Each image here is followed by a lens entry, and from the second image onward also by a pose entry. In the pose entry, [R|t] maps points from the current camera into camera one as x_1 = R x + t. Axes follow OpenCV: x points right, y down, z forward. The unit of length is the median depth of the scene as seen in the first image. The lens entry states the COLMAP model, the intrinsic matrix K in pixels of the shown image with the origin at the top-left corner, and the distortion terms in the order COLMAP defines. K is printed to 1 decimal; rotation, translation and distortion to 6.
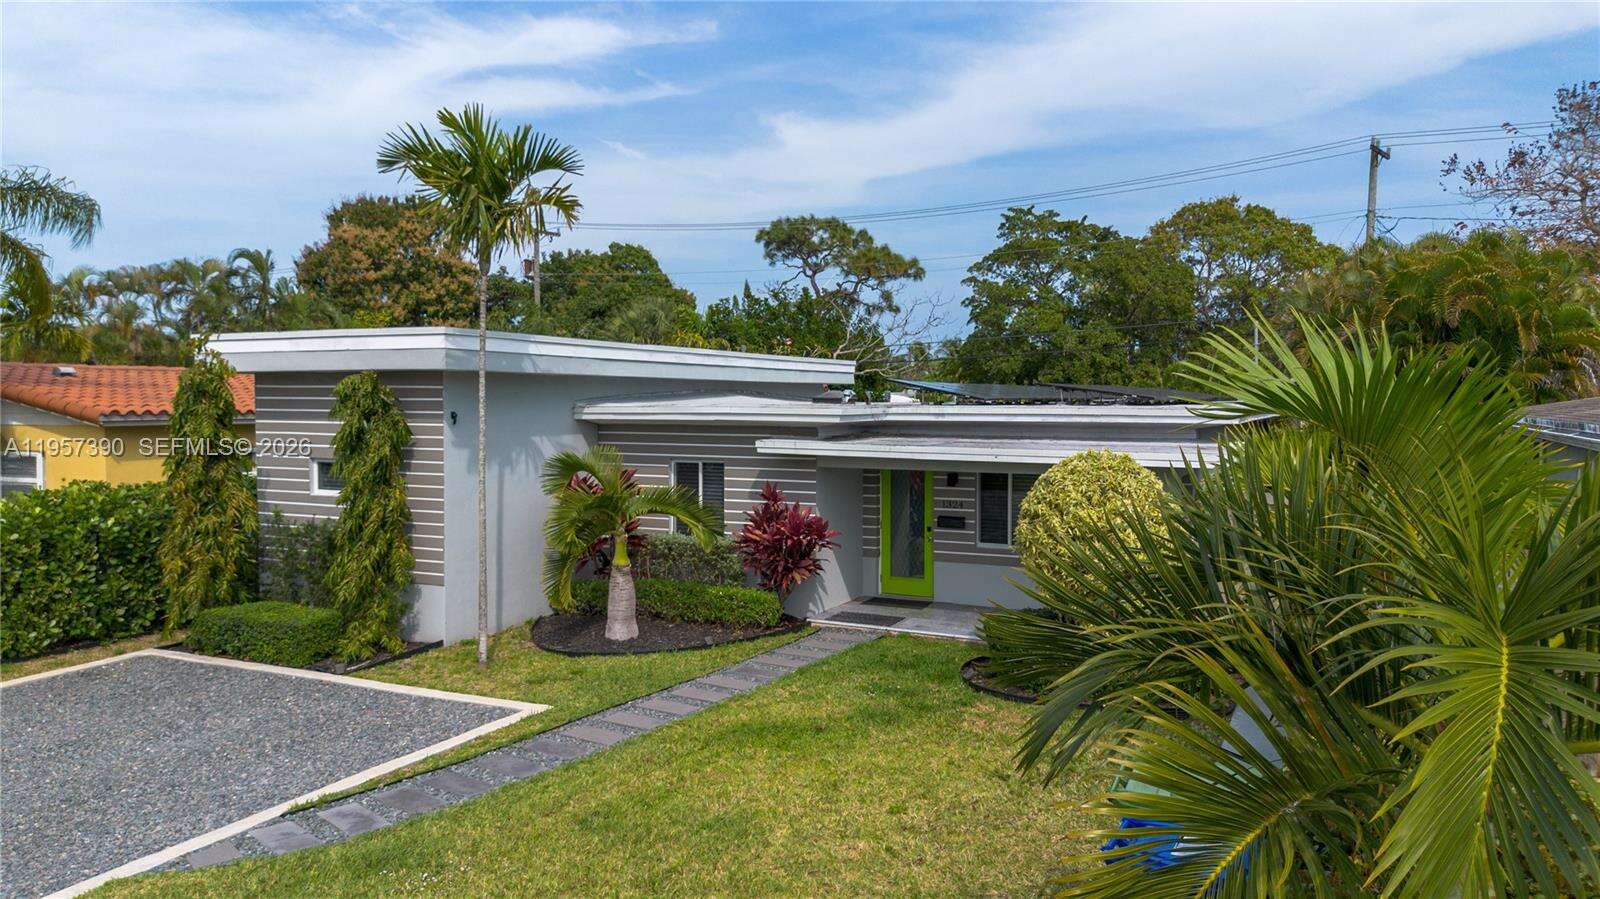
lens RADIAL K [[1023.1, 0, 801.3], [0, 1023.1, 456.0], [0, 0, 1]] dist [0.076874, -0.000415]
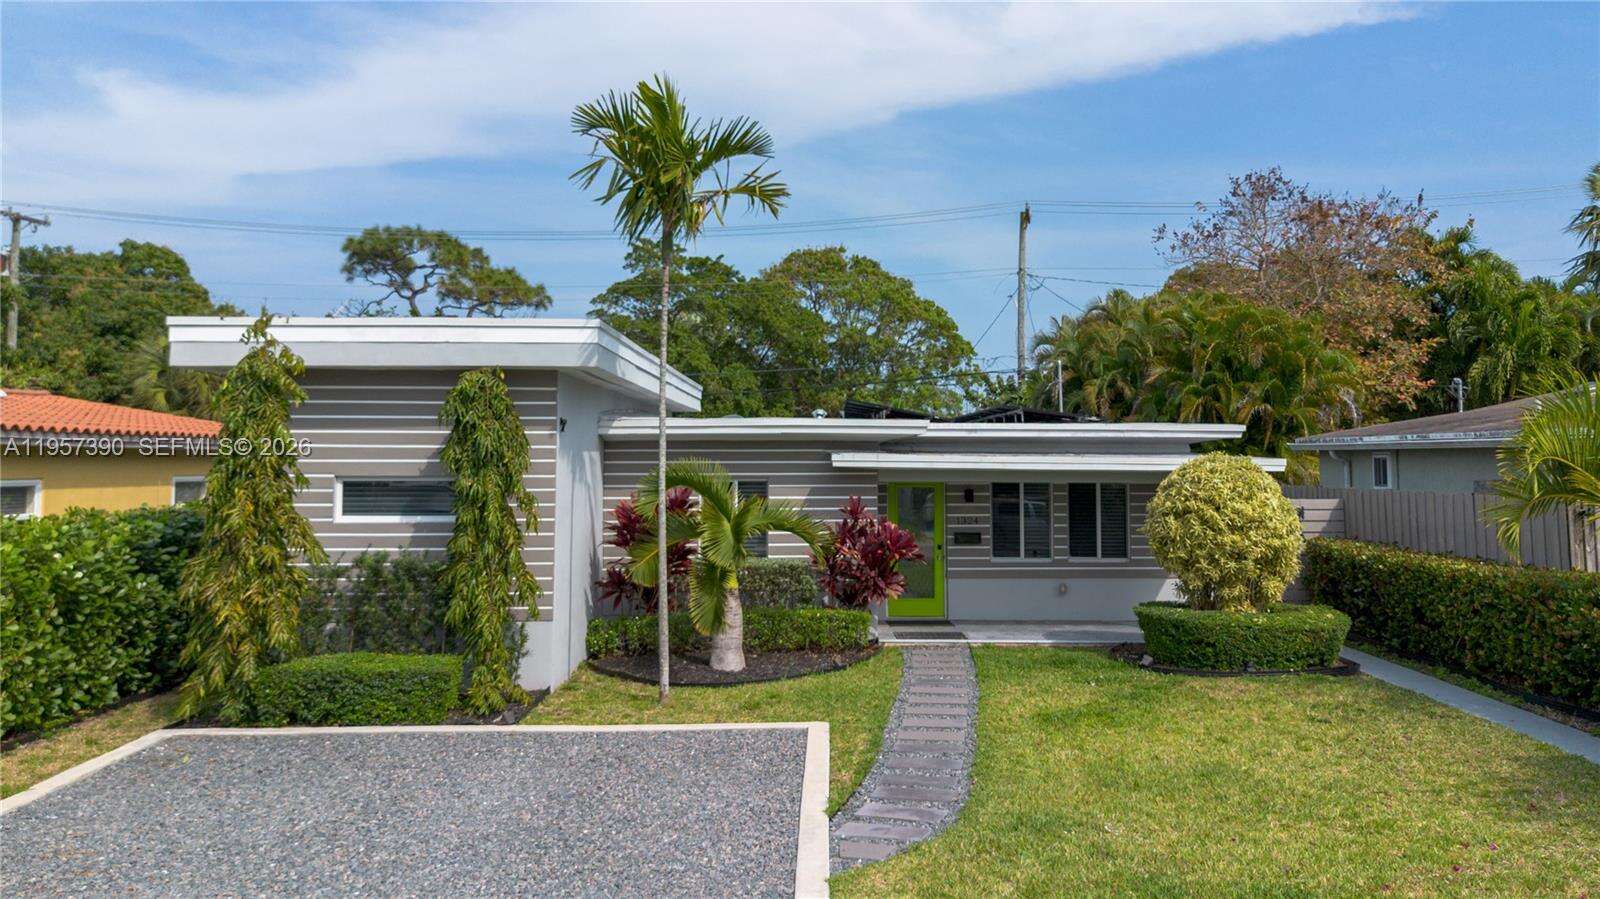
lens RADIAL K [[1160.7, 0, 811.6], [0, 1160.7, 446.7], [0, 0, 1]] dist [0.091599, -0.116673]
pose [[0.907232, 0.001237, 0.420629, -0.394365], [0.024354, 0.998164, -0.055464, 0.028763], [-0.419925, 0.060563, 0.905536, 0.020503]]
